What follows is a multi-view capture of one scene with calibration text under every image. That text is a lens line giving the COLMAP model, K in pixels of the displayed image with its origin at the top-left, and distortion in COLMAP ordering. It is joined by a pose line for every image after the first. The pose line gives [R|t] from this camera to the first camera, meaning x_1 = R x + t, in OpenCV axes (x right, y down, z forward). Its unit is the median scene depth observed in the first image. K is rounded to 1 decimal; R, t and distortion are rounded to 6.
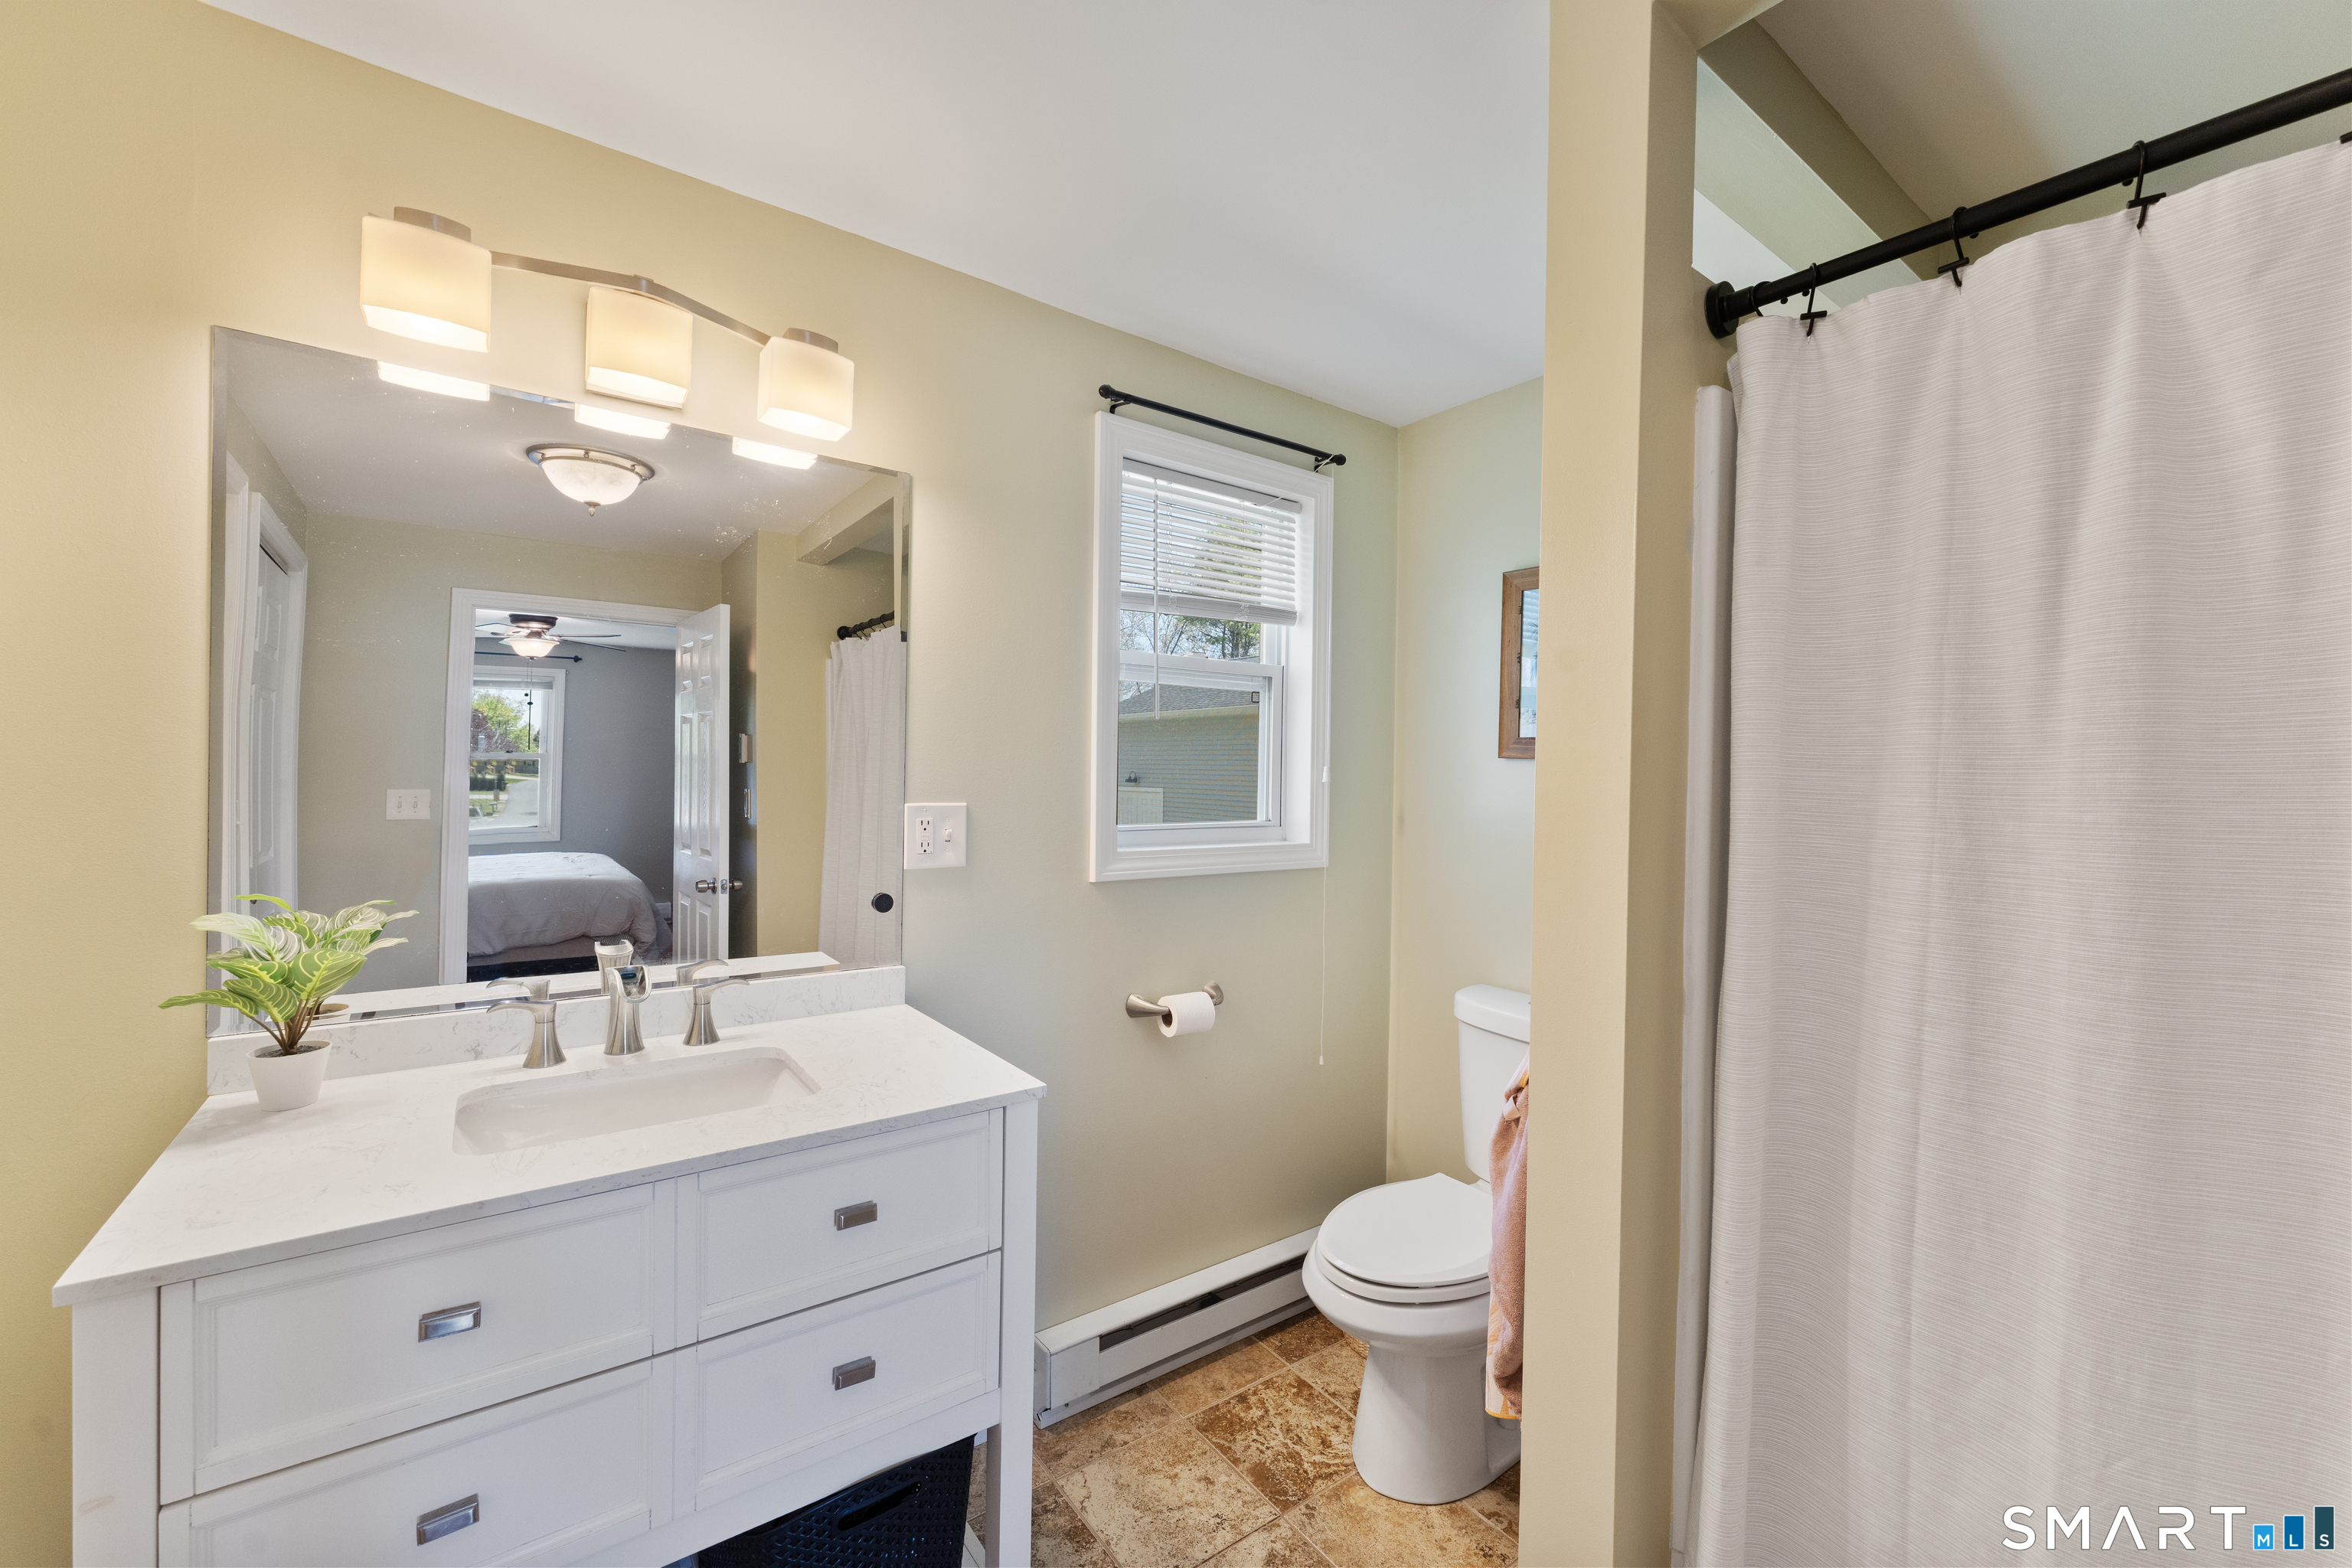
lens RADIAL K [[945.4, 0, 1179.7], [0, 945.4, 785.8], [0, 0, 1]] dist [-0.001913, -0.000331]
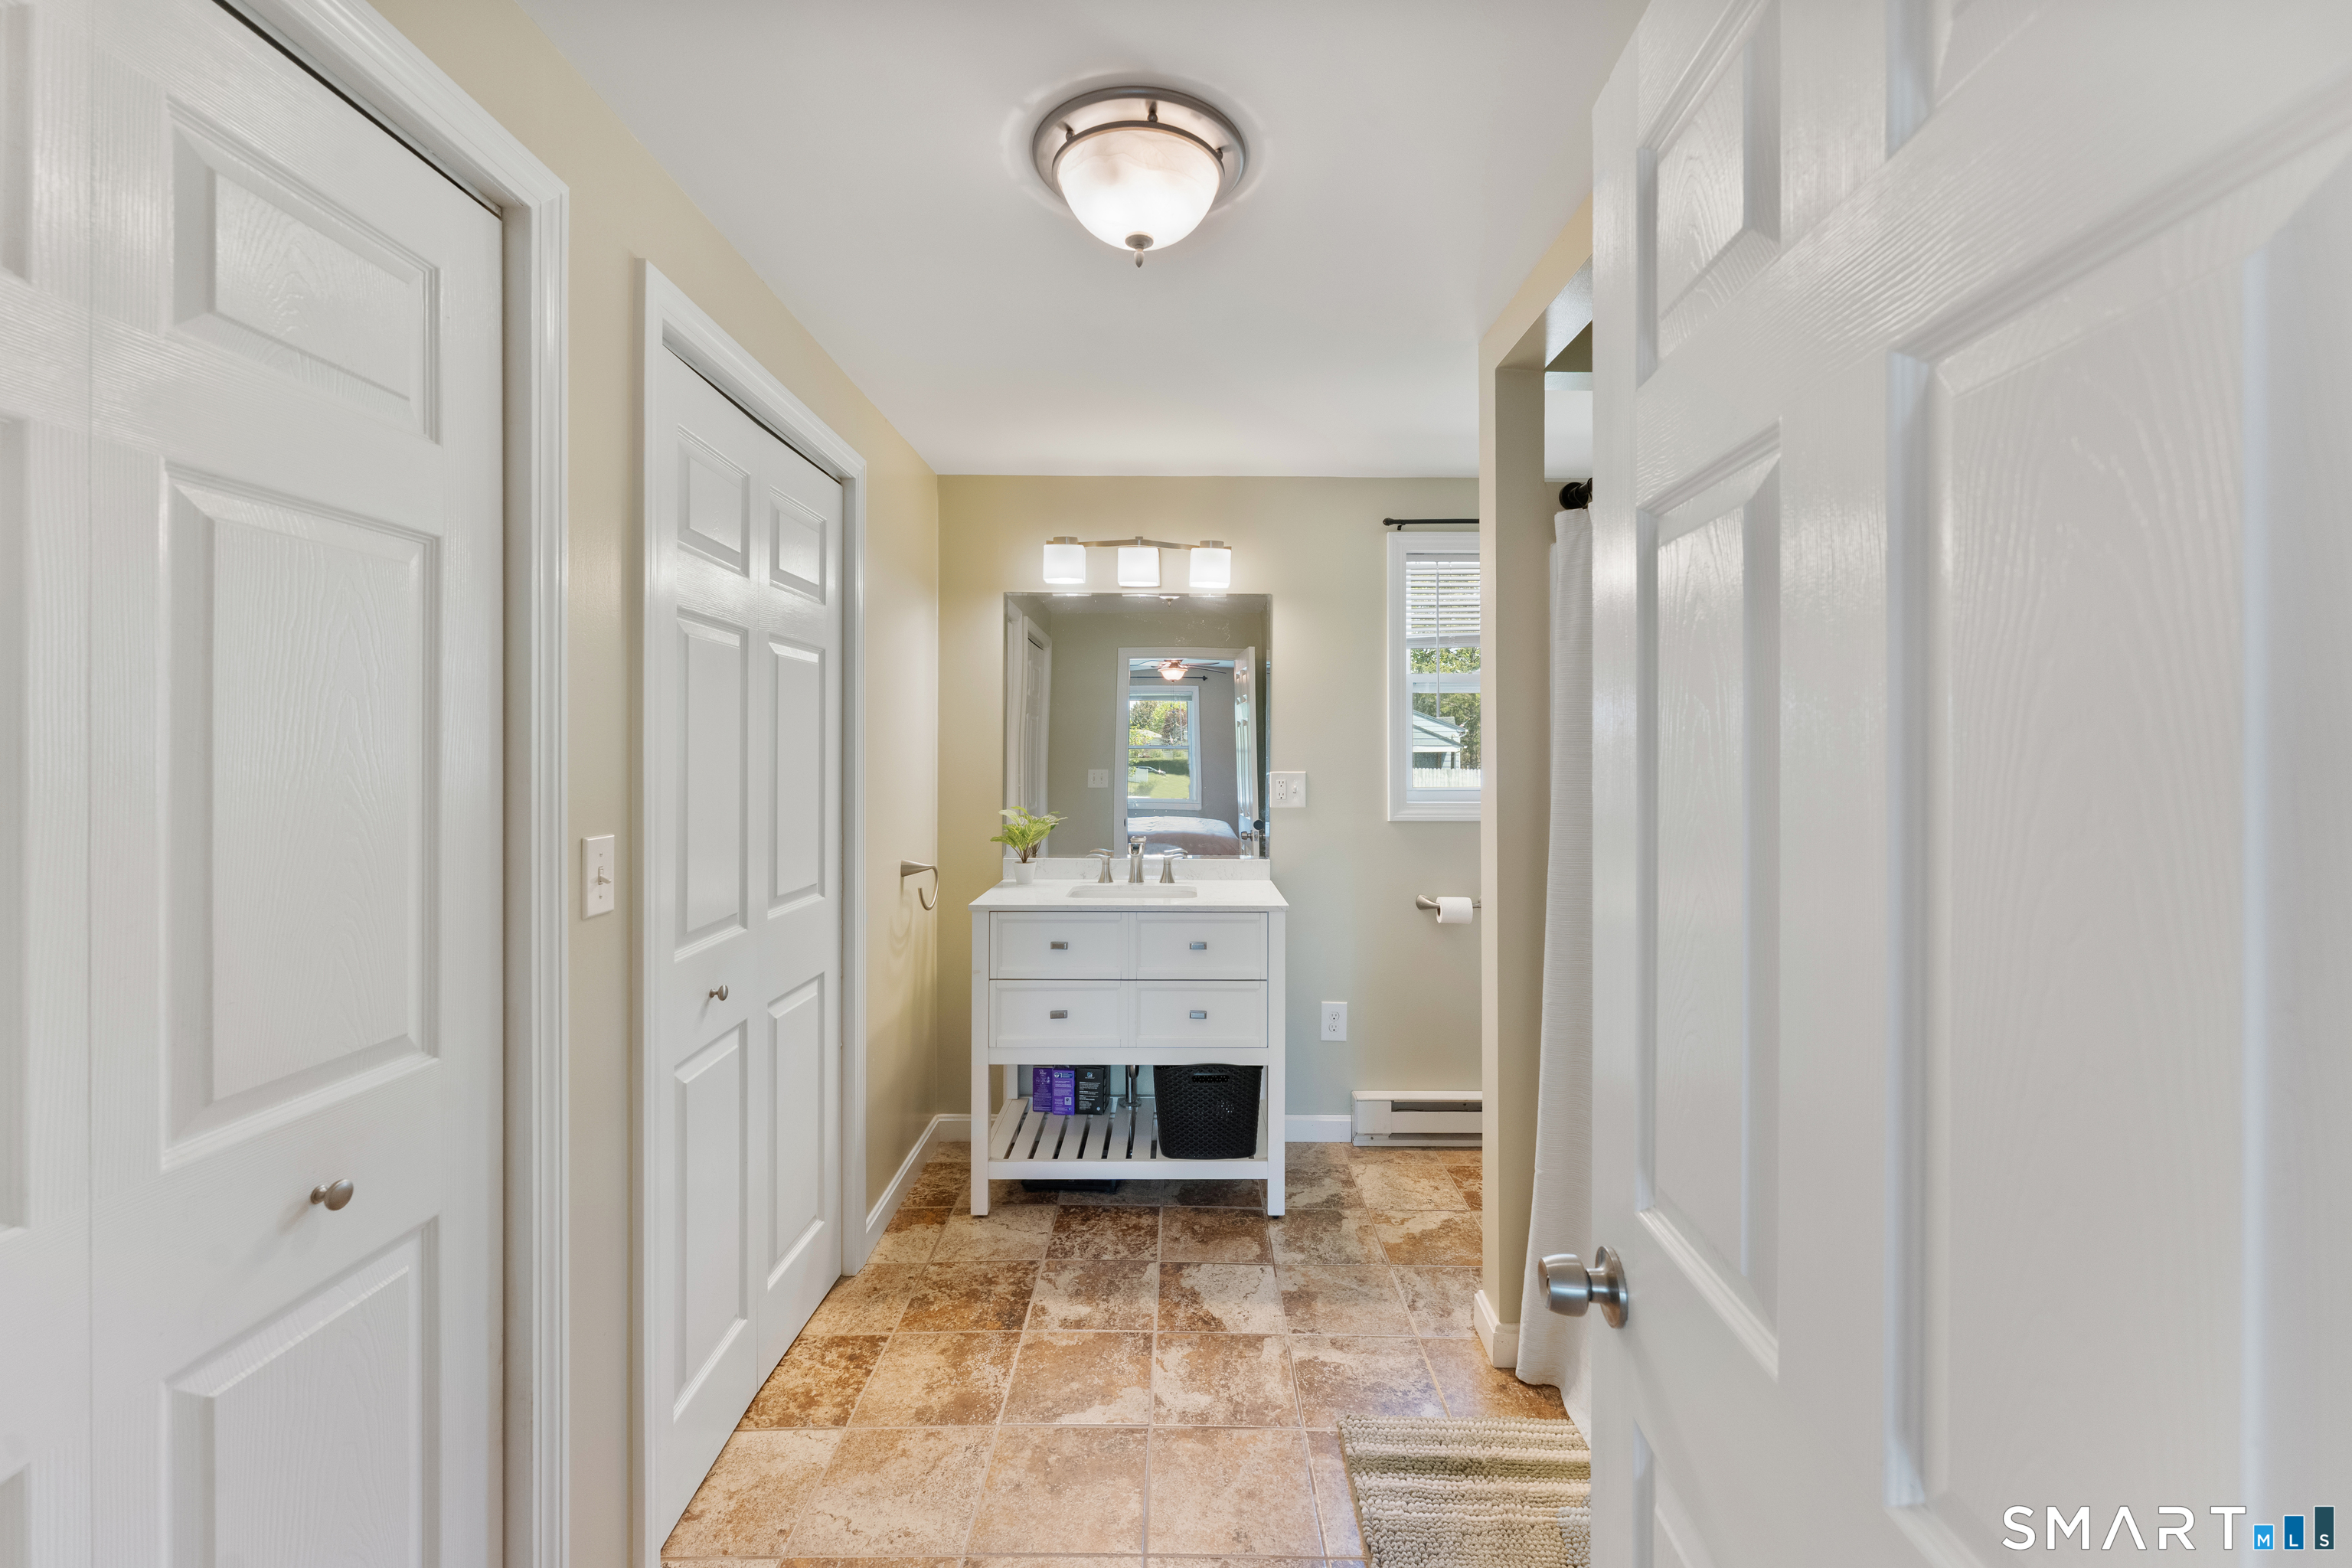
lens RADIAL K [[945.4, 0, 1170.8], [0, 945.4, 768.9], [0, 0, 1]] dist [-0.001913, -0.000331]
pose [[0.801010, -0.003077, -0.598643, 0.641831], [0.000589, 0.999990, -0.004352, 0.021317], [0.598651, 0.003134, 0.801004, -0.580556]]
